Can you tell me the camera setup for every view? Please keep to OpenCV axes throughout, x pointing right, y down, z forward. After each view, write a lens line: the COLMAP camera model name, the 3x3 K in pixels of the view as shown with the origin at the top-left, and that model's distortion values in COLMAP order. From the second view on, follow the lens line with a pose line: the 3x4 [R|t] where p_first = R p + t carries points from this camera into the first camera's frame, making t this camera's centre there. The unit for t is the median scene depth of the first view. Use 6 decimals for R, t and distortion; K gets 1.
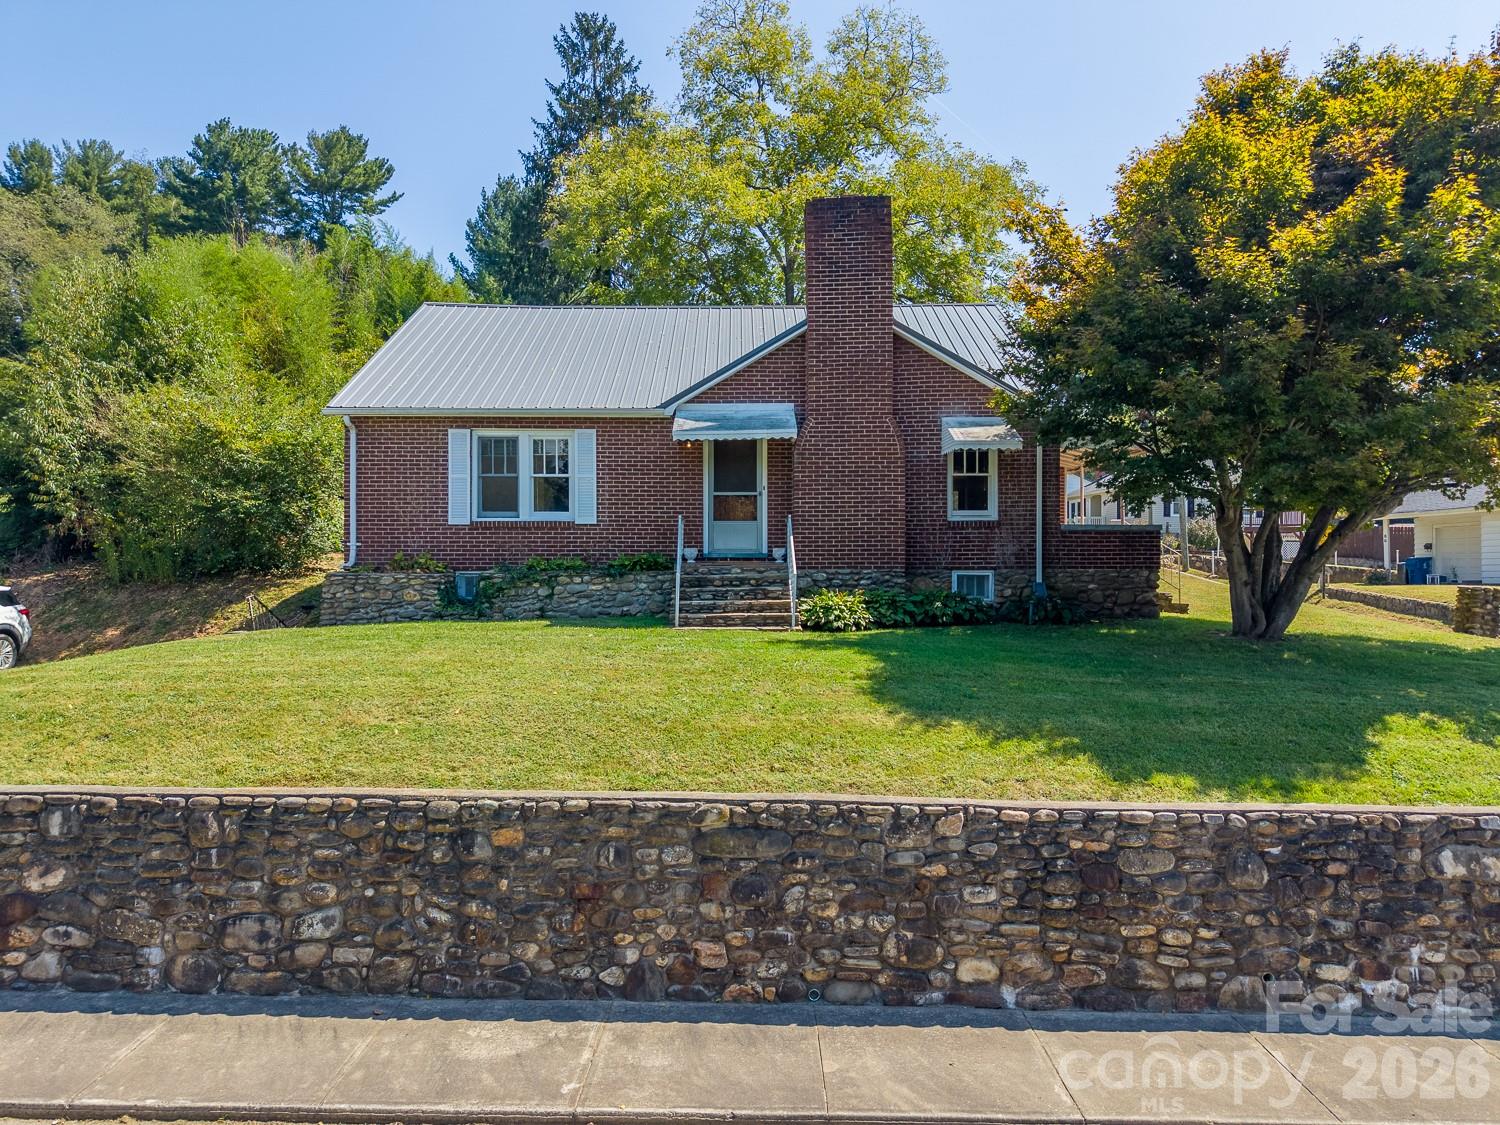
lens RADIAL K [[1024.4, 0, 749.9], [0, 1024.4, 566.1], [0, 0, 1]] dist [0.128026, -0.133747]
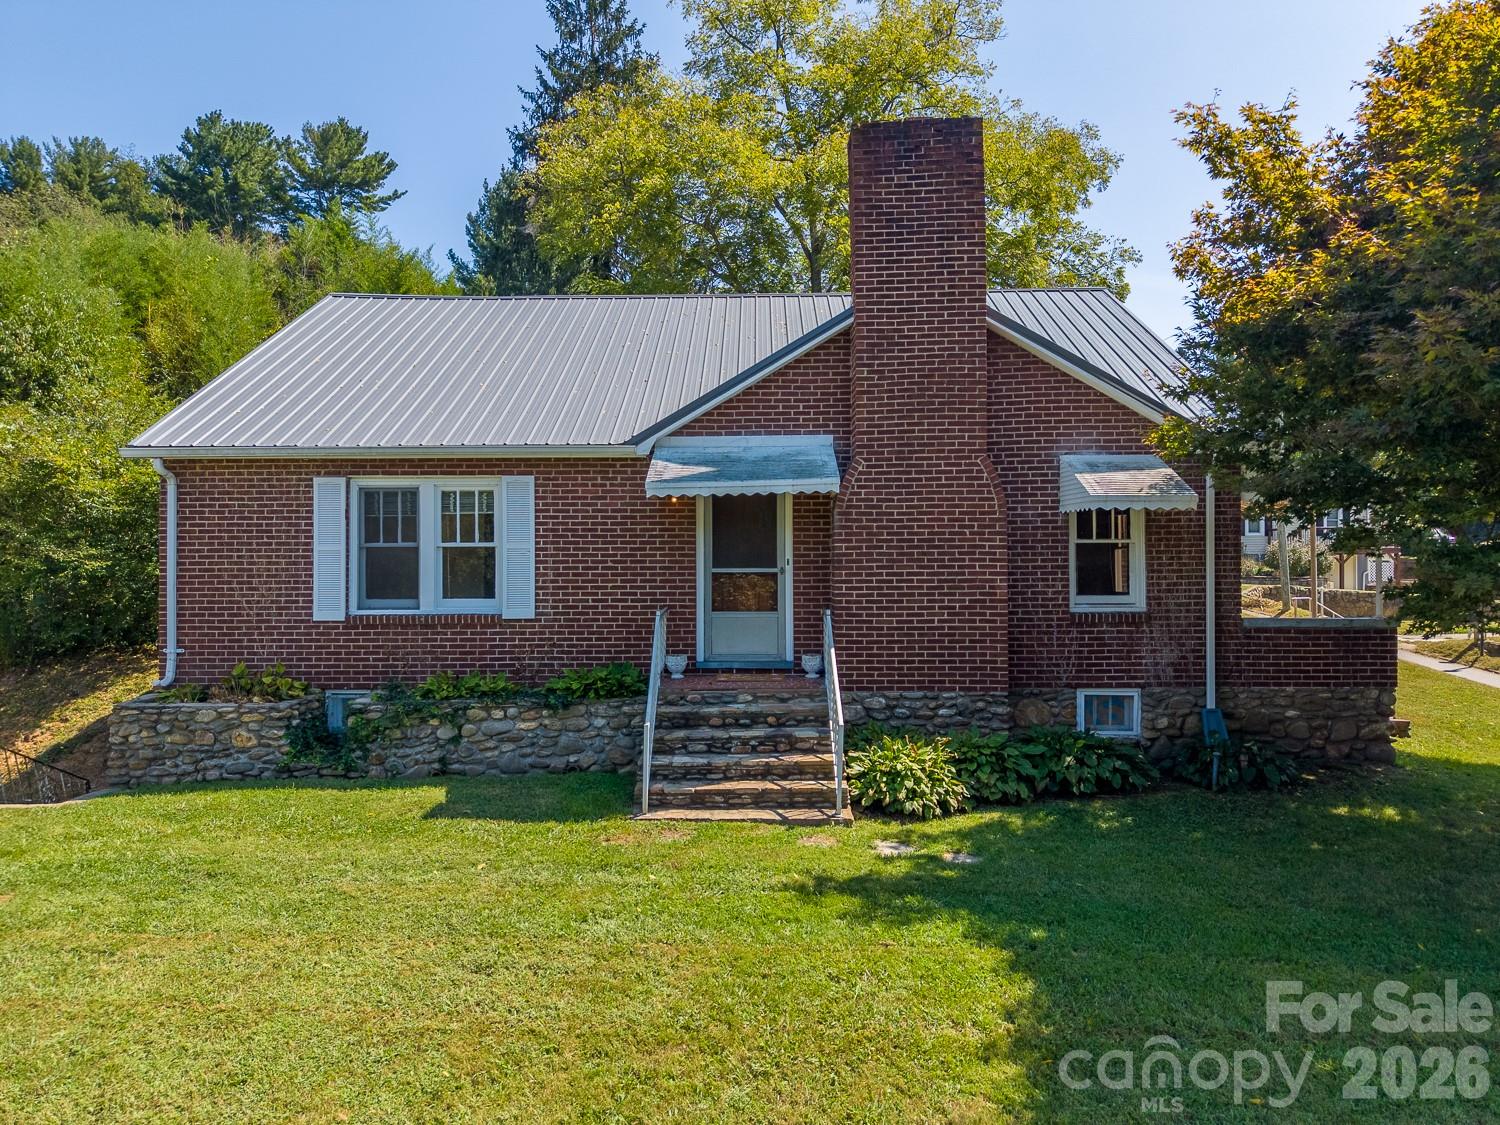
lens RADIAL K [[1003.2, 0, 750.0], [0, 1003.2, 562.5], [0, 0, 1]] dist [0.081825, -0.077209]
pose [[0.999769, -0.002544, -0.021329, 0.002982], [0.002600, 0.999993, 0.002611, -0.078019], [0.021322, -0.002666, 0.999769, 0.352912]]
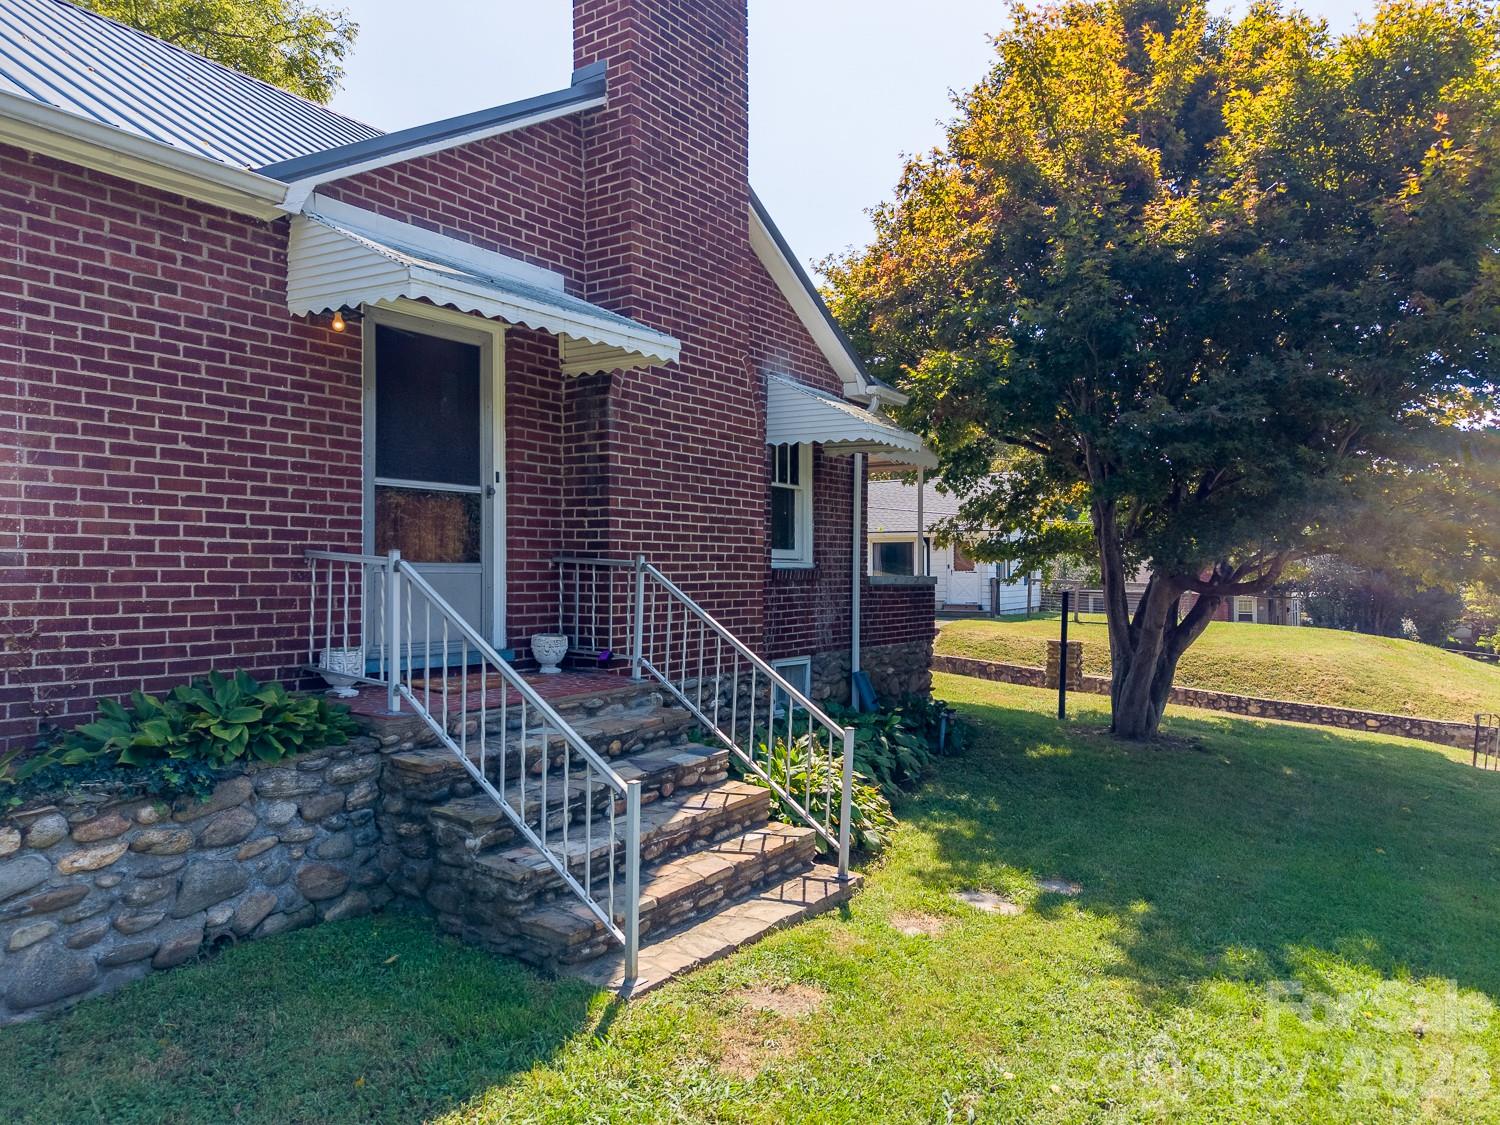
lens RADIAL K [[1003.2, 0, 750.0], [0, 1003.2, 562.5], [0, 0, 1]] dist [0.081825, -0.077209]
pose [[0.579723, 0.012272, 0.814721, -0.239143], [-0.014119, 0.999888, -0.005014, -0.044194], [-0.814691, -0.008597, 0.579832, 0.706627]]
